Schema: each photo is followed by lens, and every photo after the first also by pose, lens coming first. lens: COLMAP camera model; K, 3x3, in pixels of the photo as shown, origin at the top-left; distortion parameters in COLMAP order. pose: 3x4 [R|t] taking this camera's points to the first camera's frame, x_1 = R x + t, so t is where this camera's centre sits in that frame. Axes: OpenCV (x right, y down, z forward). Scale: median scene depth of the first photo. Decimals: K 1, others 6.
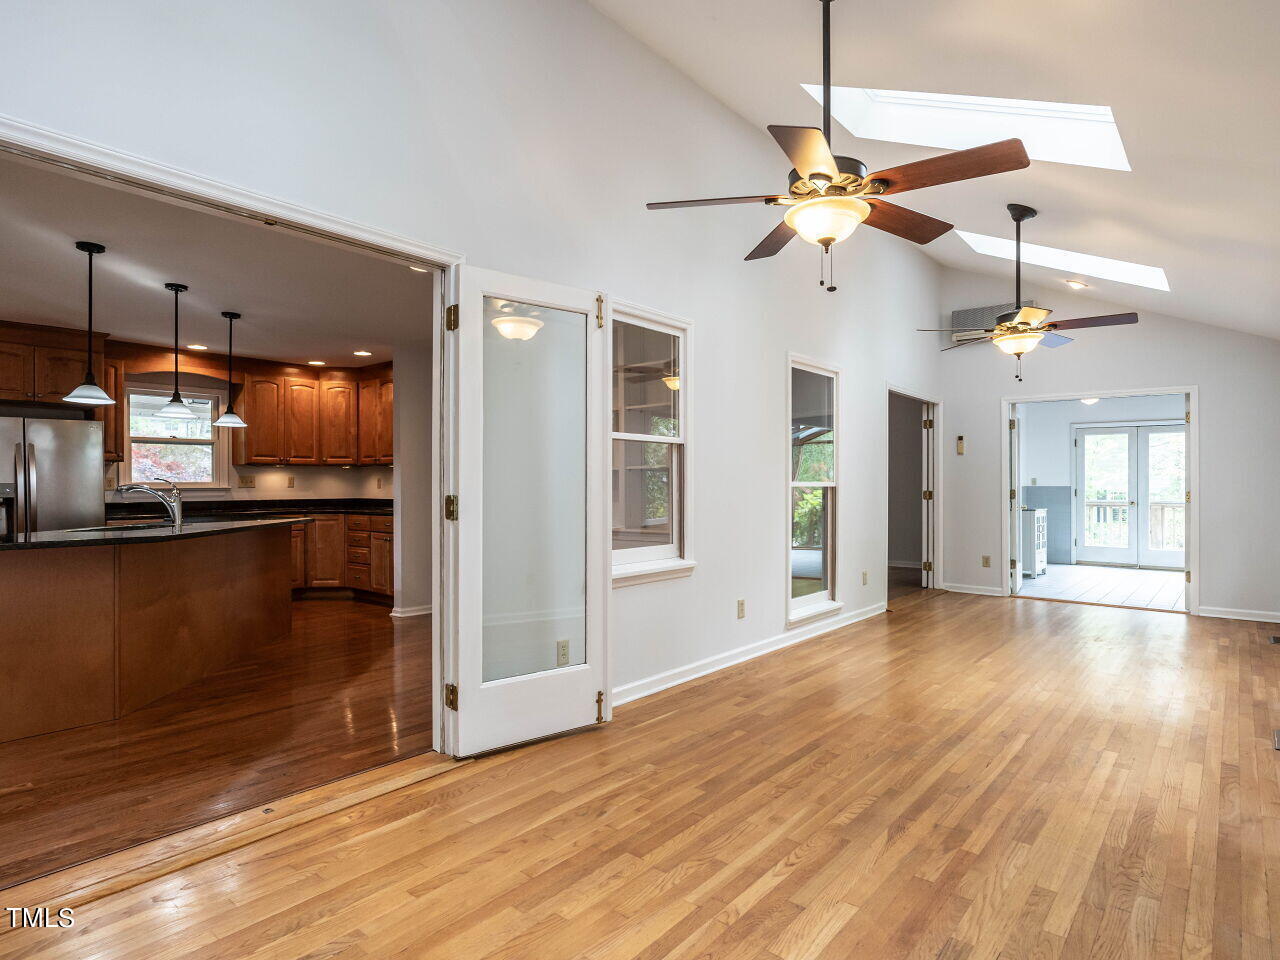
lens RADIAL K [[714.4, 0, 645.7], [0, 714.4, 480.9], [0, 0, 1]] dist [-0.001288, 0.001610]
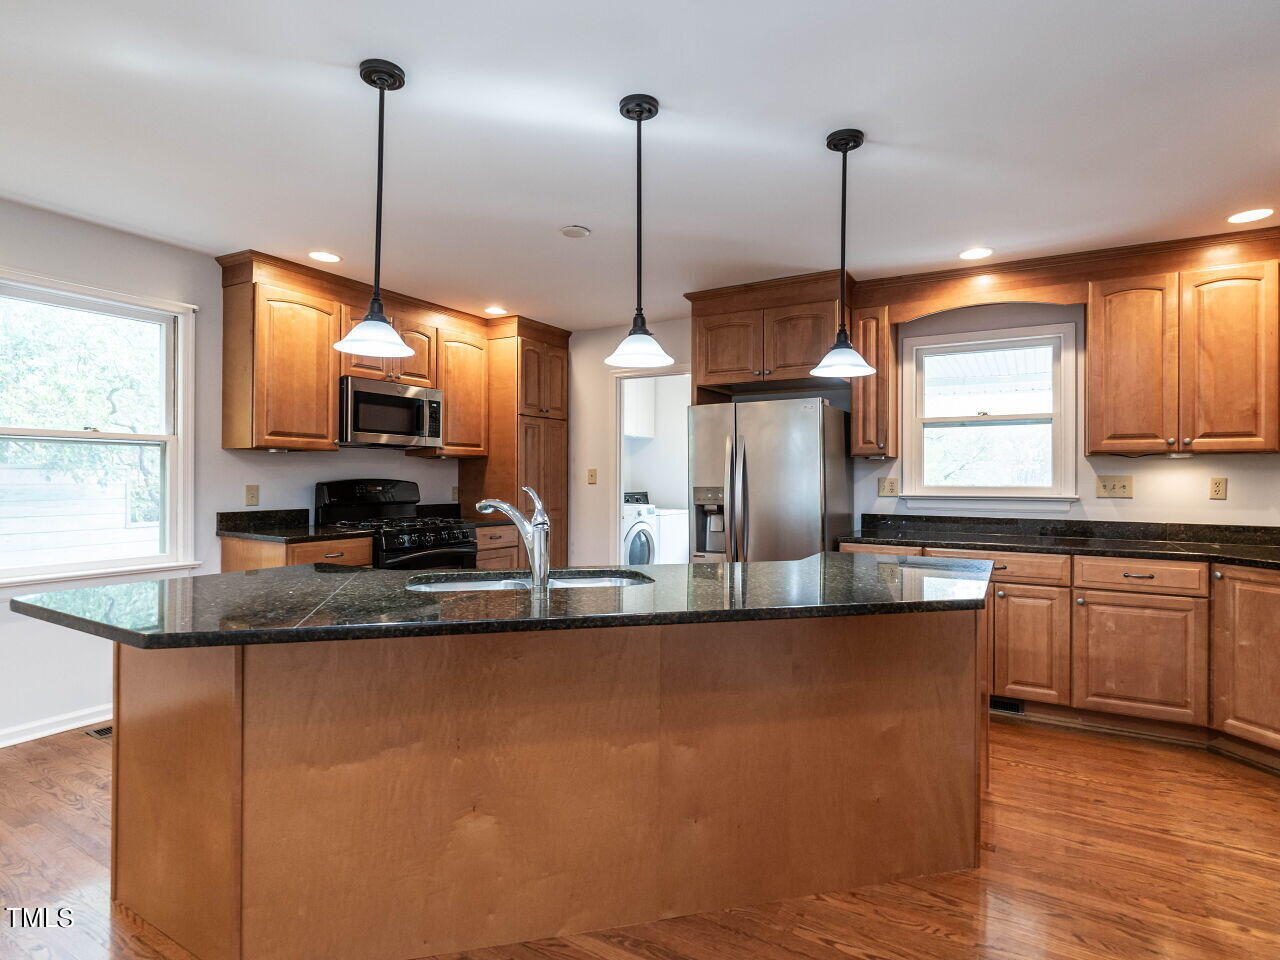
lens RADIAL K [[680.7, 0, 644.2], [0, 680.7, 475.5], [0, 0, 1]] dist [0.000322, 0.000490]
pose [[0.159132, 0.003719, -0.987250, -0.114449], [-0.001572, 0.999993, 0.003513, -0.008524], [0.987256, 0.000993, 0.159136, 0.588669]]
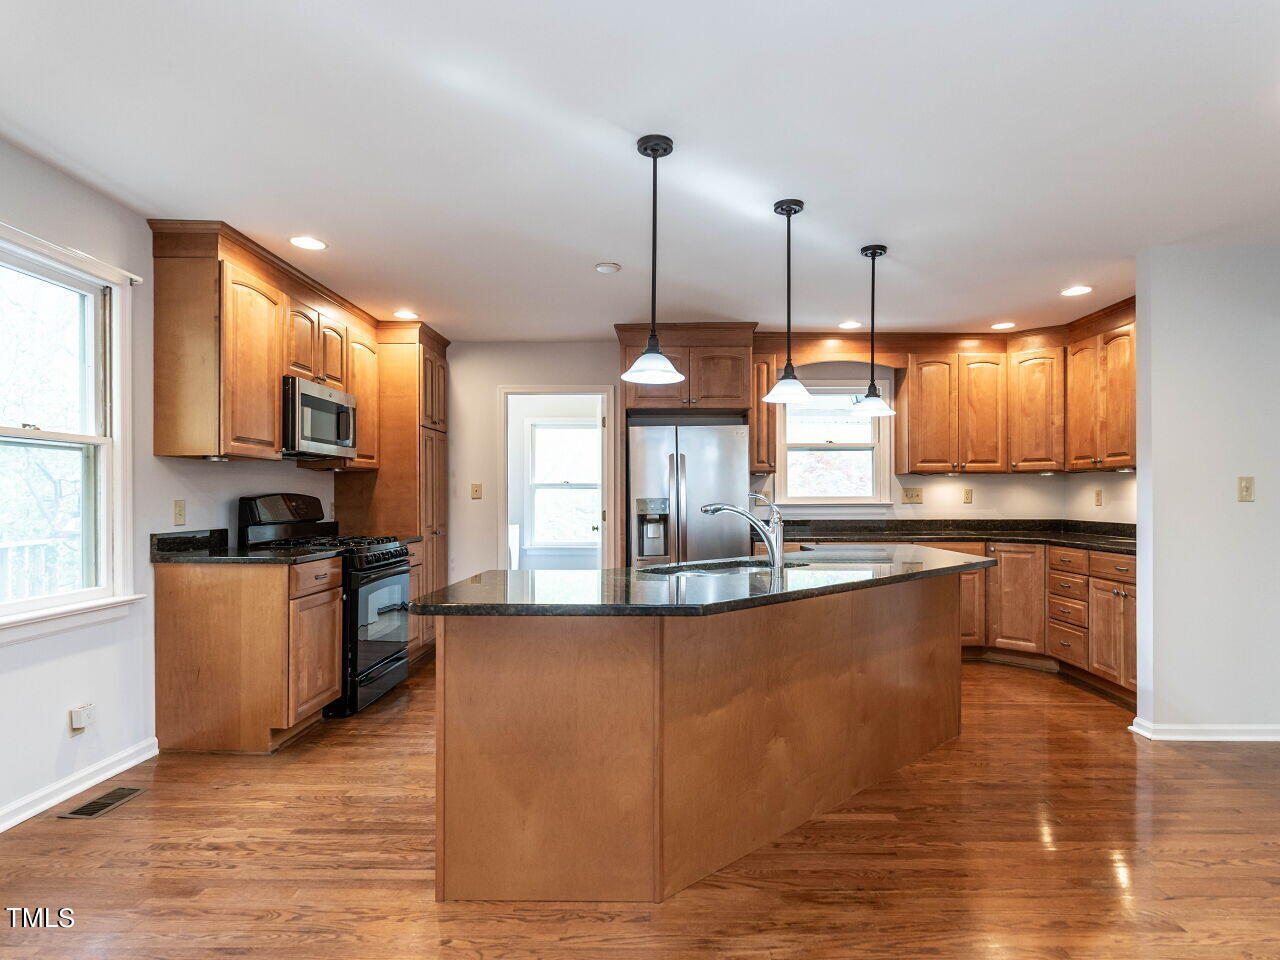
lens RADIAL K [[714.4, 0, 660.2], [0, 714.4, 497.6], [0, 0, 1]] dist [-0.001288, 0.001610]
pose [[0.635159, 0.005332, -0.772363, -0.137618], [0.001818, 0.999963, 0.008398, -0.003582], [0.772379, -0.006738, 0.635126, 0.306068]]
